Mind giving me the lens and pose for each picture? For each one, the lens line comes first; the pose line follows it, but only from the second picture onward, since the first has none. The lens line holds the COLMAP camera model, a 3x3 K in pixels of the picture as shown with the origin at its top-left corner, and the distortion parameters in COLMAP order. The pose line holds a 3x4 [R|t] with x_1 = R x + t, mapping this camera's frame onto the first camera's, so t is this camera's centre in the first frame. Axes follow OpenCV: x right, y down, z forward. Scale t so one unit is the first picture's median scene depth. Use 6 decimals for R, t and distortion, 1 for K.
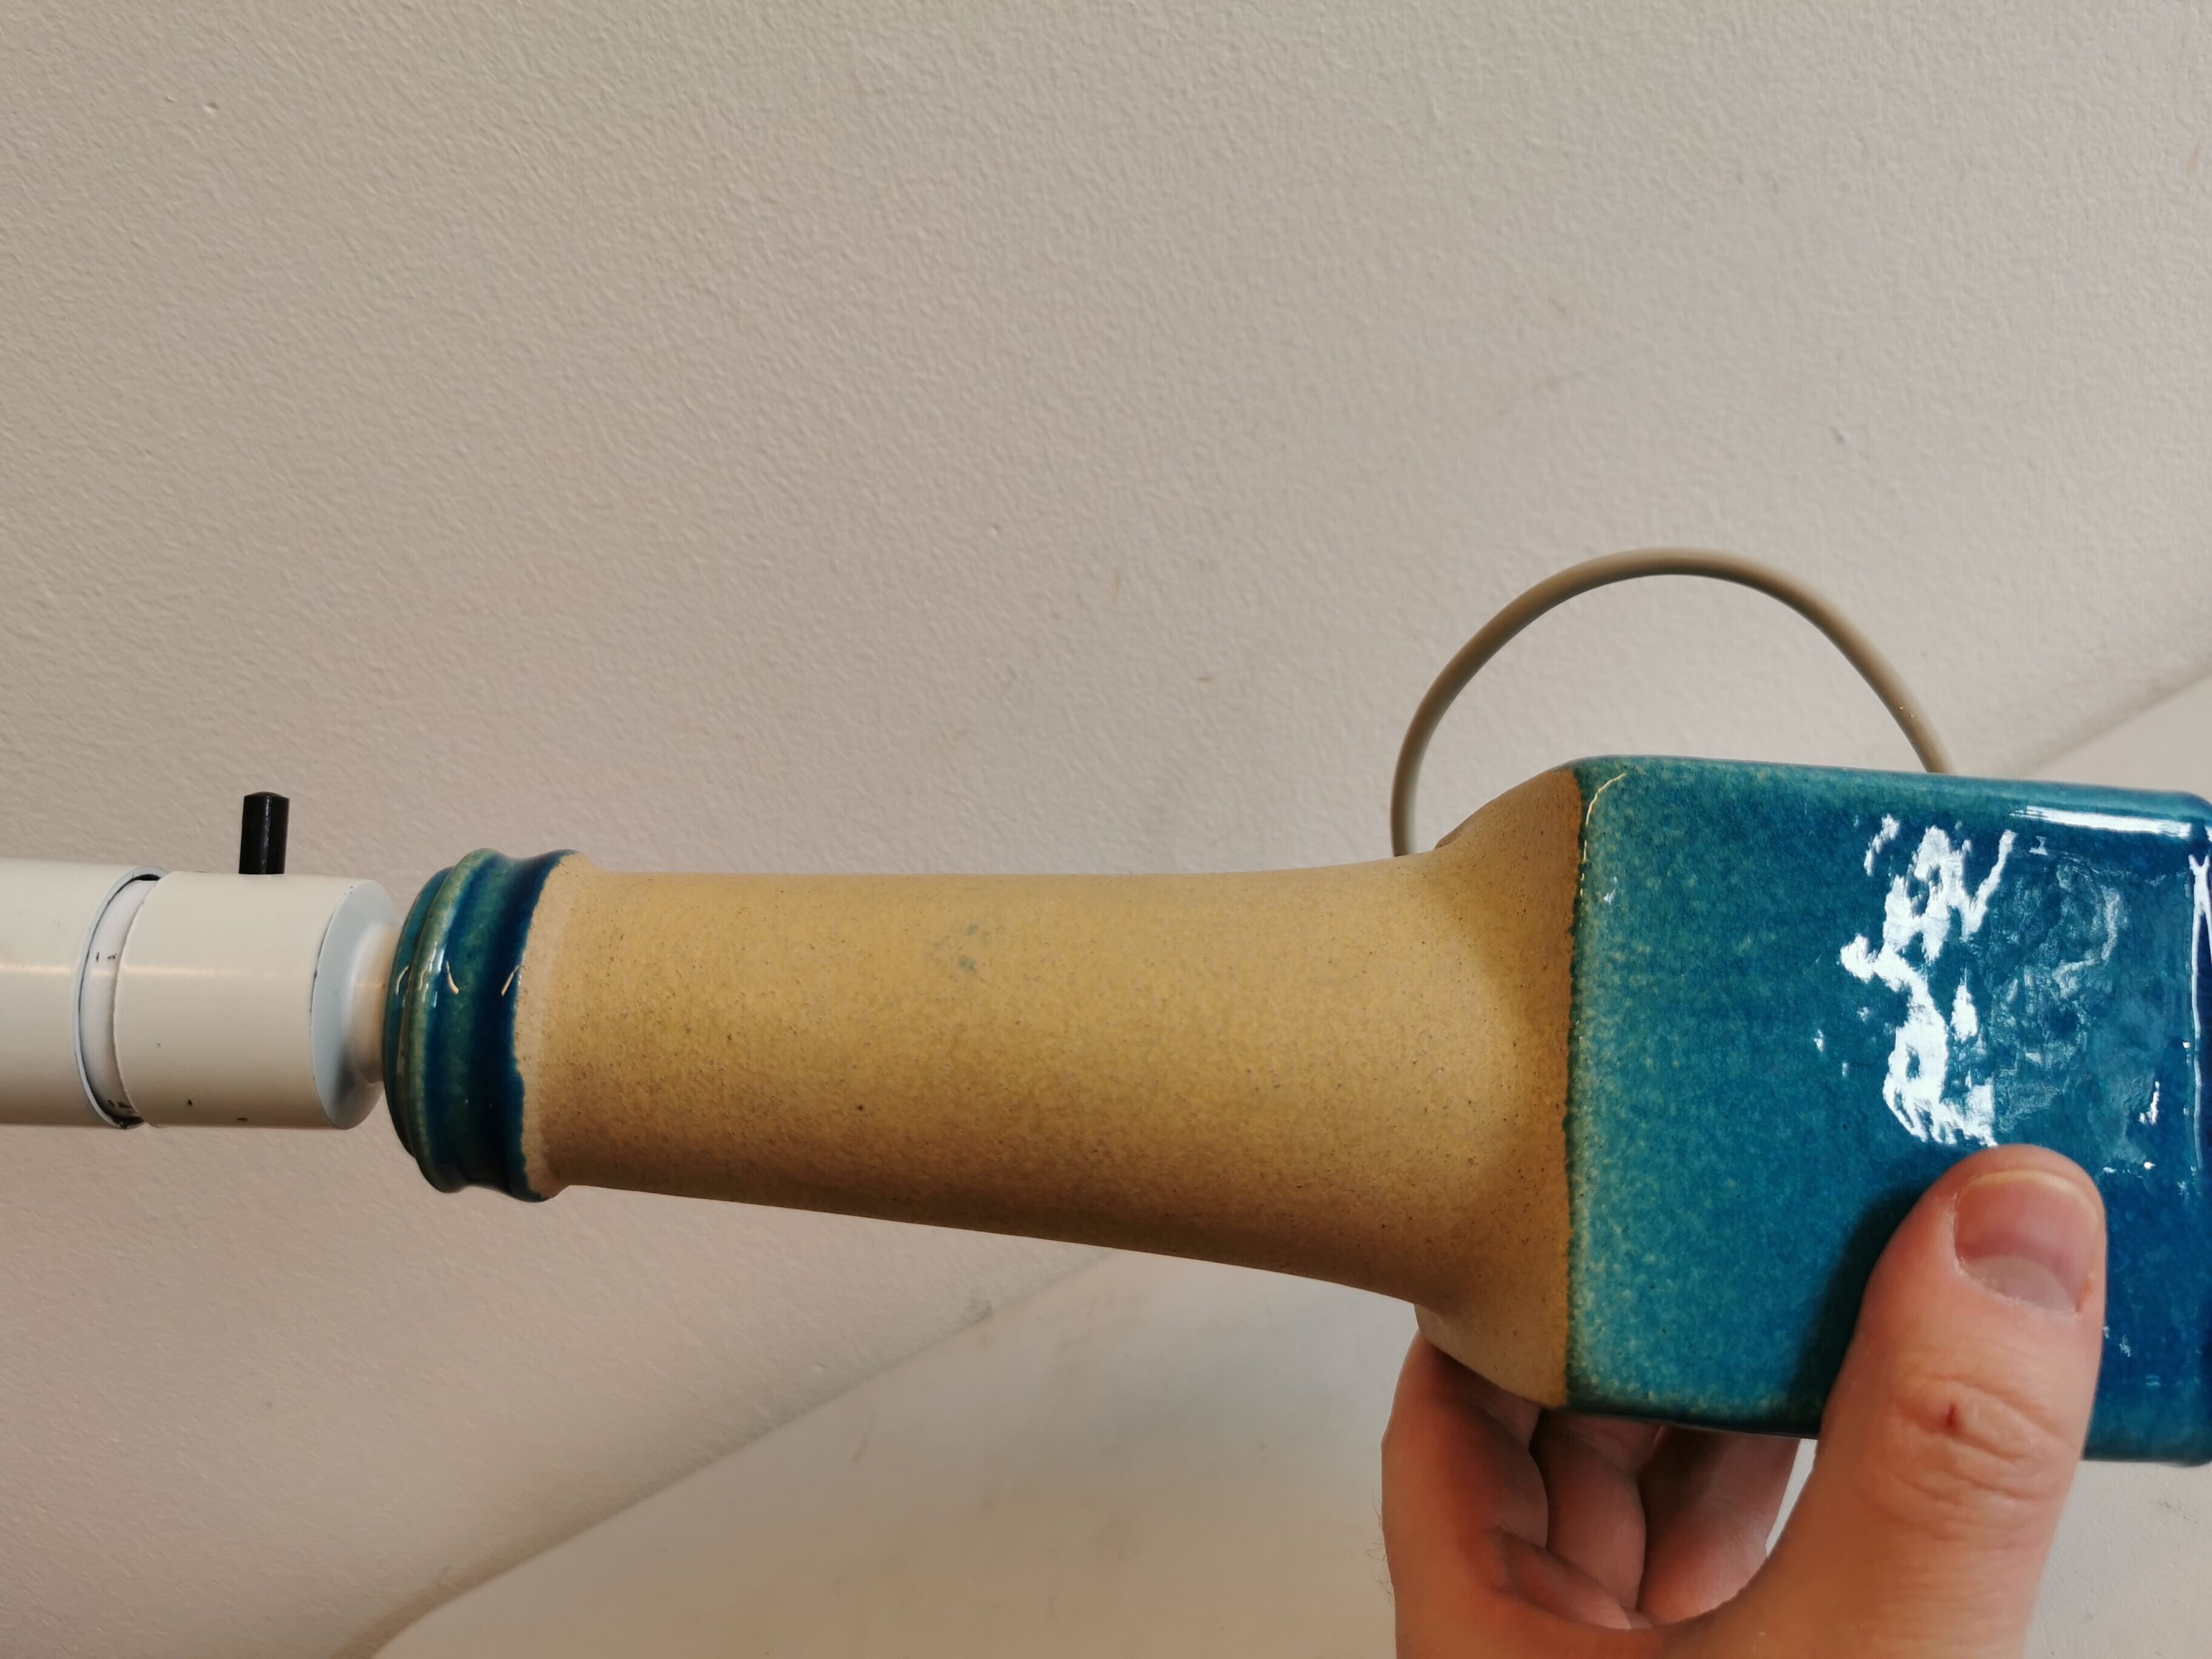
lens RADIAL K [[1770.4, 0, 1106.0], [0, 1770.4, 829.5], [0, 0, 1]] dist [0.015148, 0.003047]
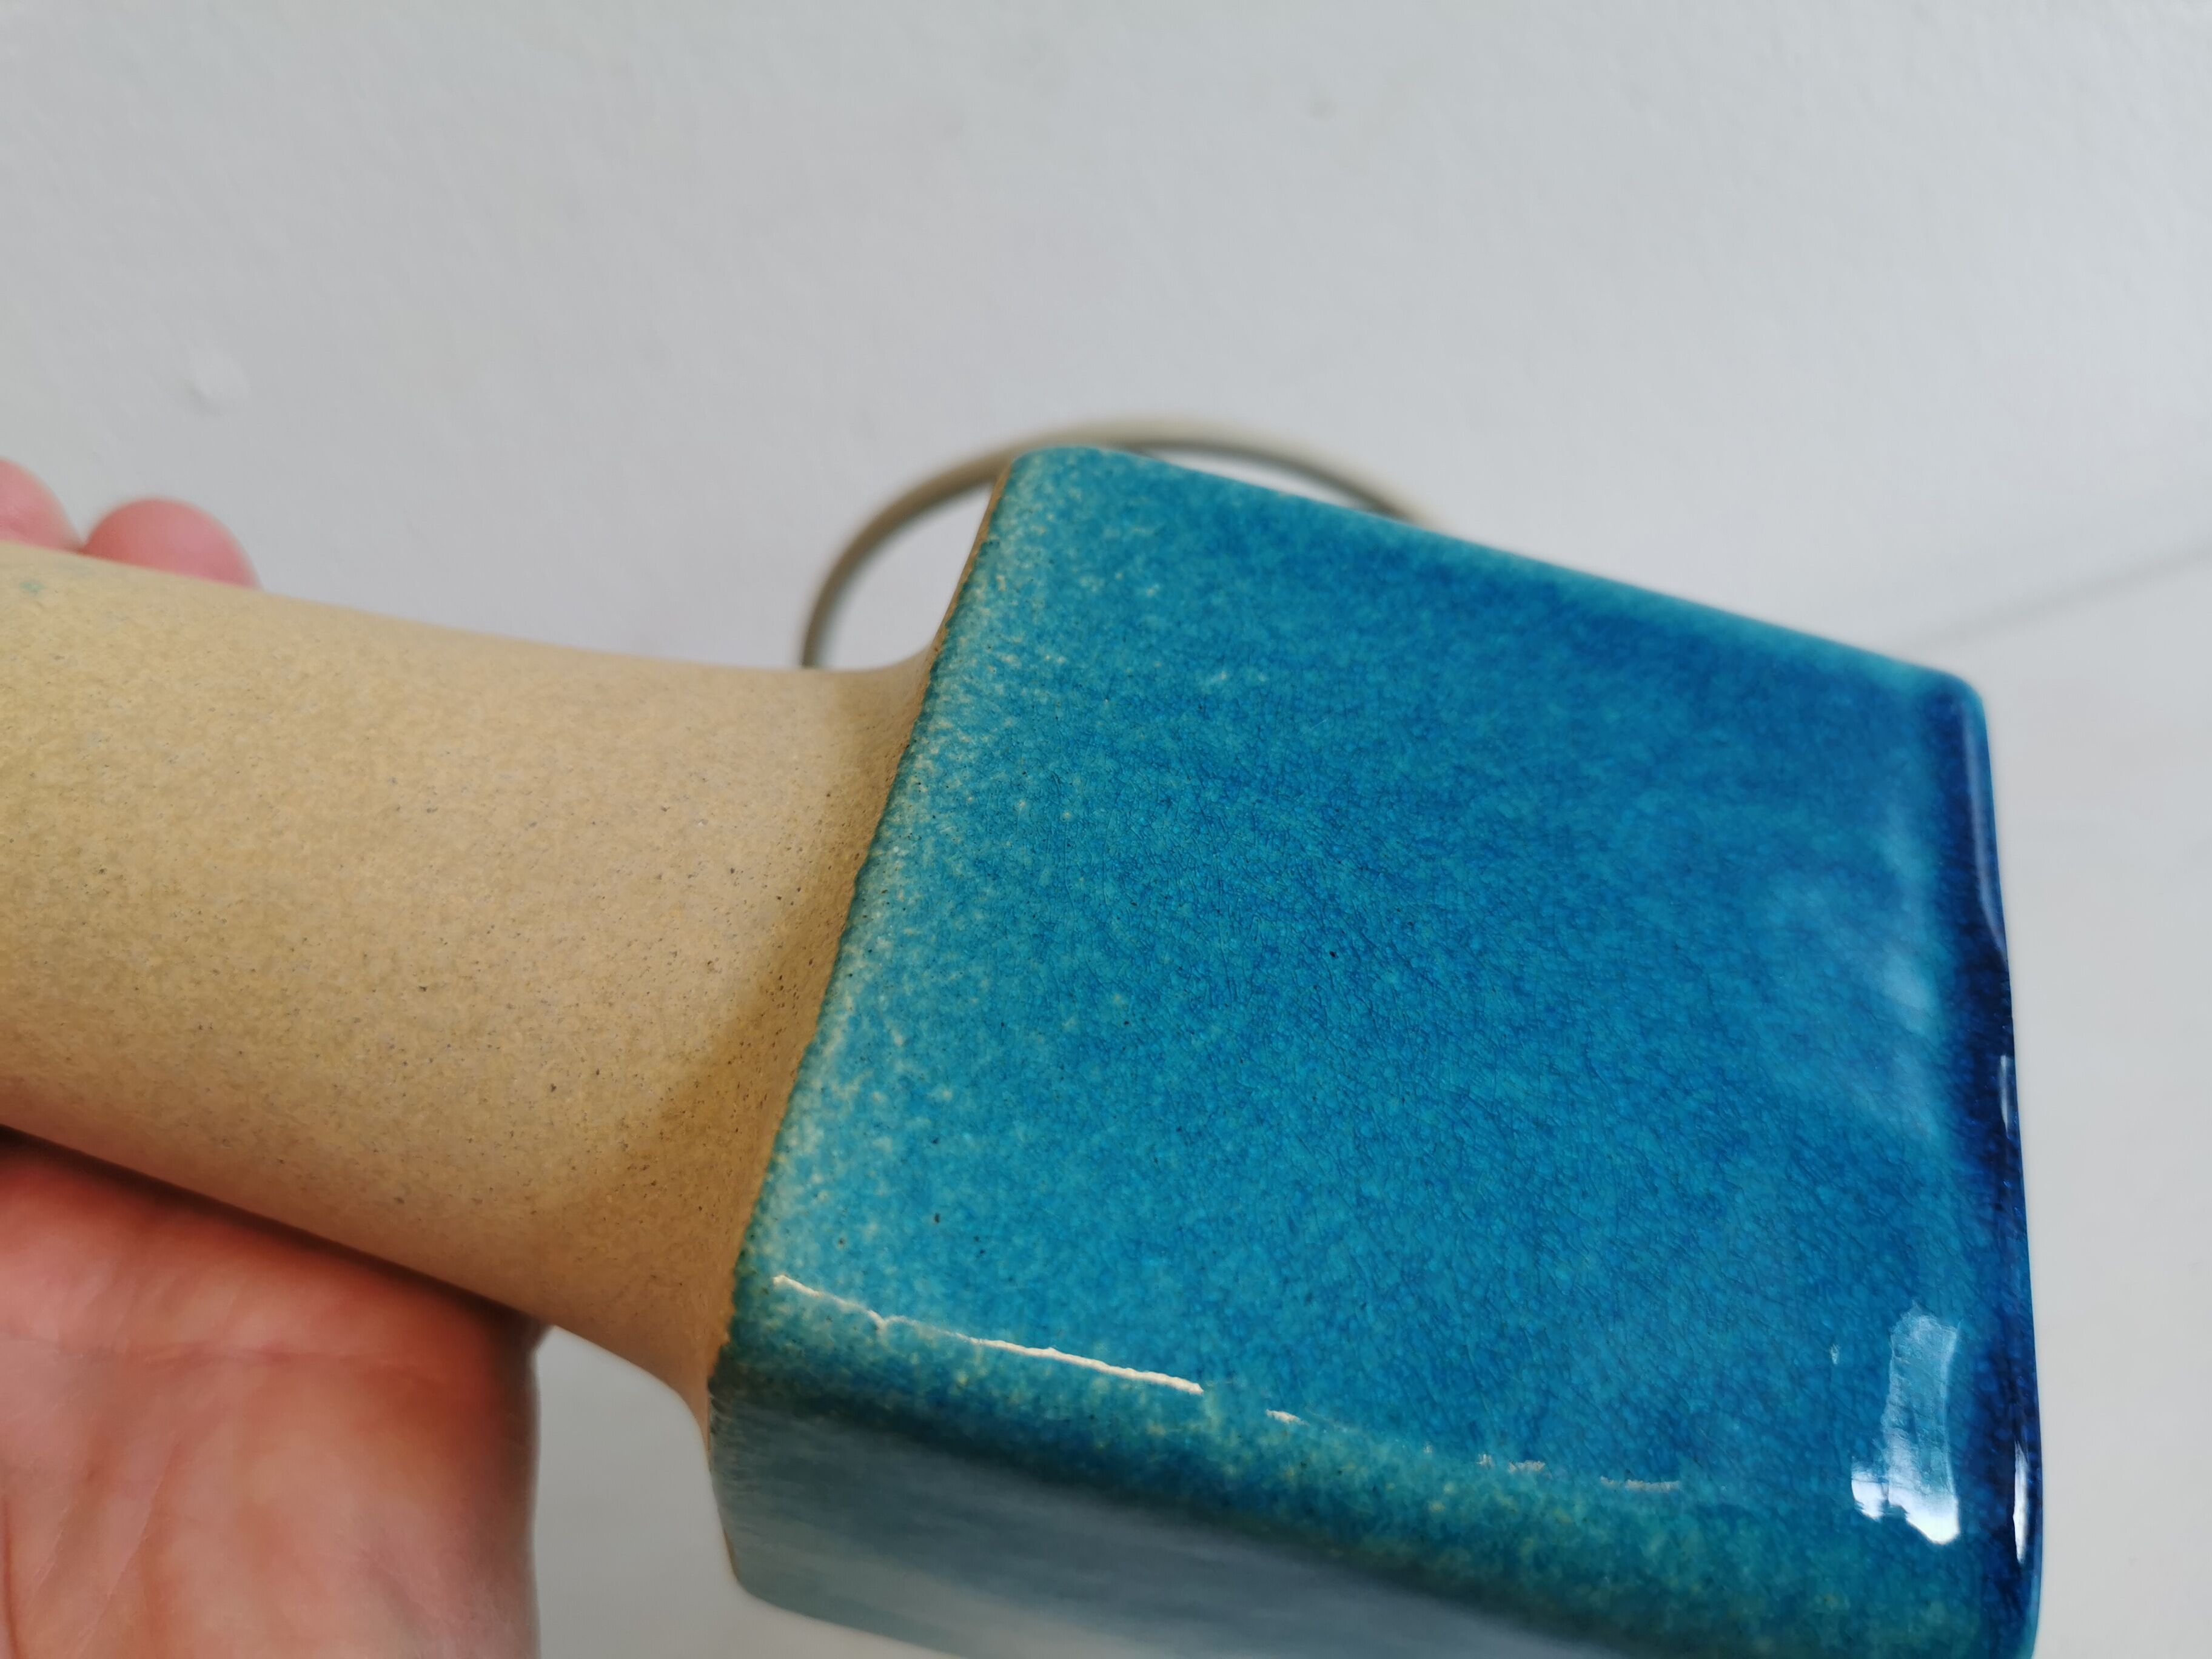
lens RADIAL K [[1824.9, 0, 1117.8], [0, 1824.9, 823.4], [0, 0, 1]] dist [-0.042329, 0.005229]
pose [[0.984918, 0.172833, 0.008040, 0.332026], [-0.153726, 0.895466, -0.417742, 0.381763], [-0.079399, 0.410205, 0.908530, 0.450102]]
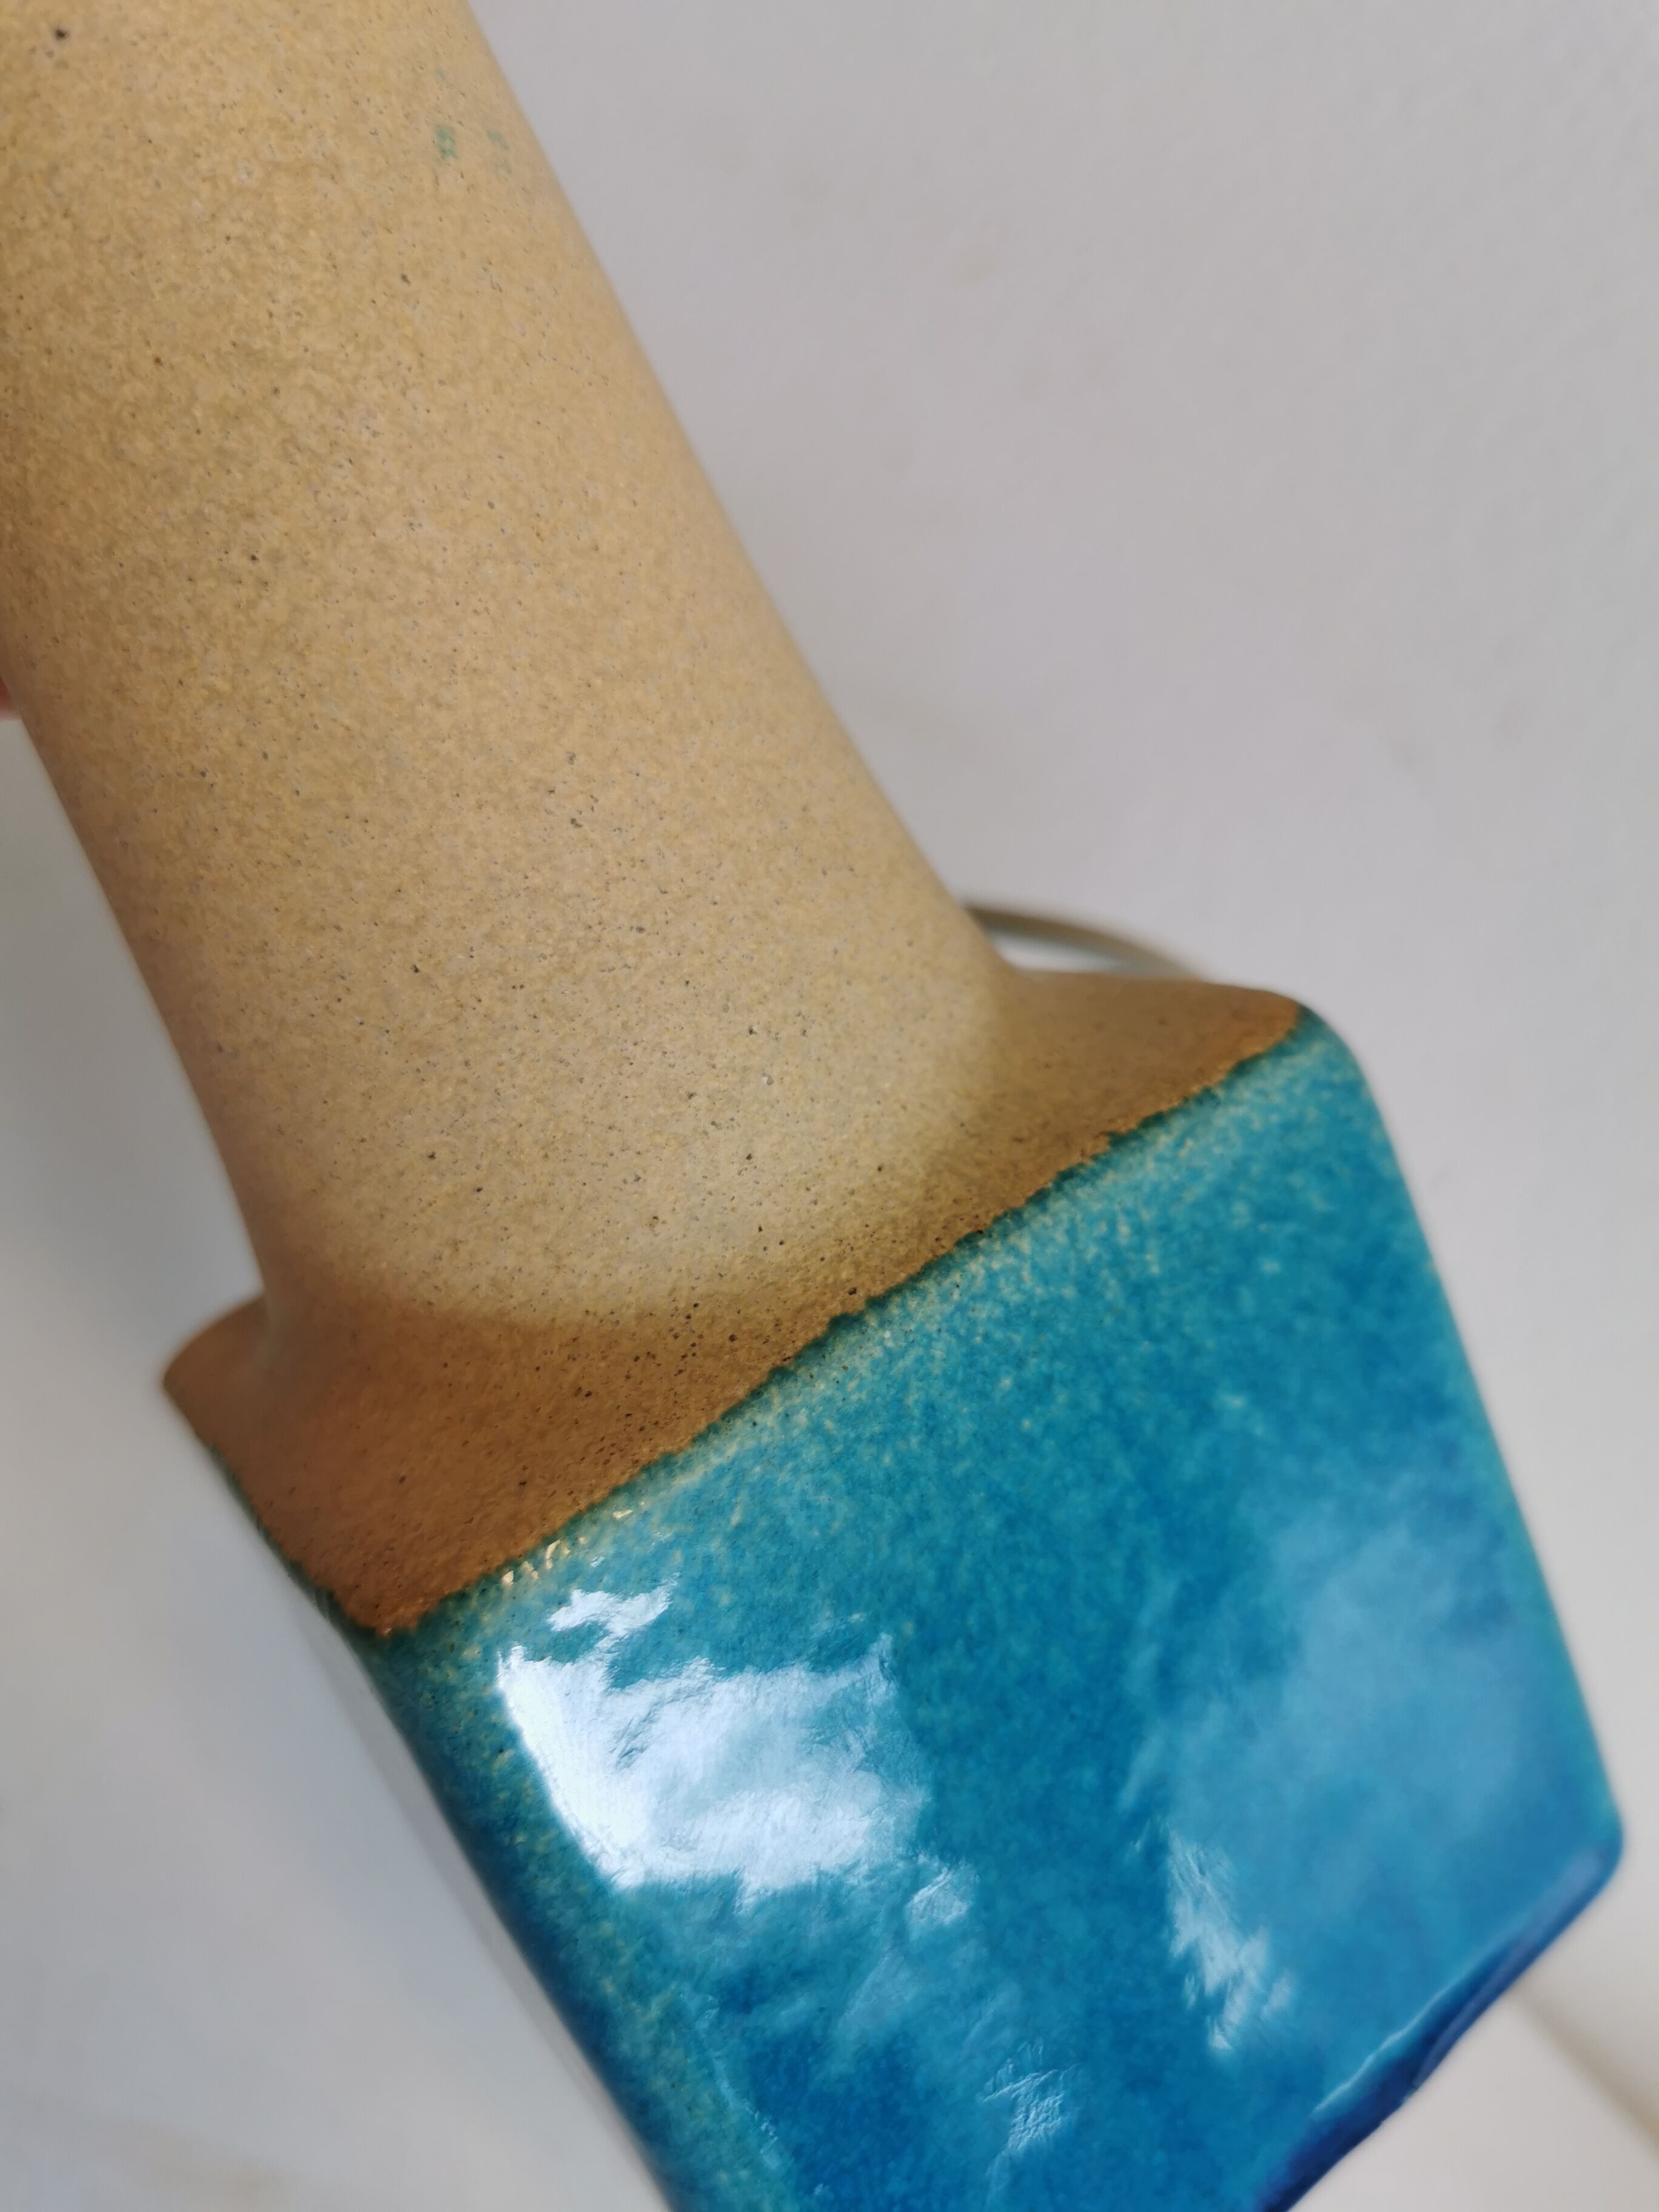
lens RADIAL K [[1824.9, 0, 829.5], [0, 1824.9, 1106.0], [0, 0, 1]] dist [-0.042329, 0.005229]
pose [[0.470651, 0.838497, 0.274609, 0.058850], [-0.820279, 0.530471, -0.213878, 0.247518], [-0.325008, -0.124594, 0.937468, 0.508119]]
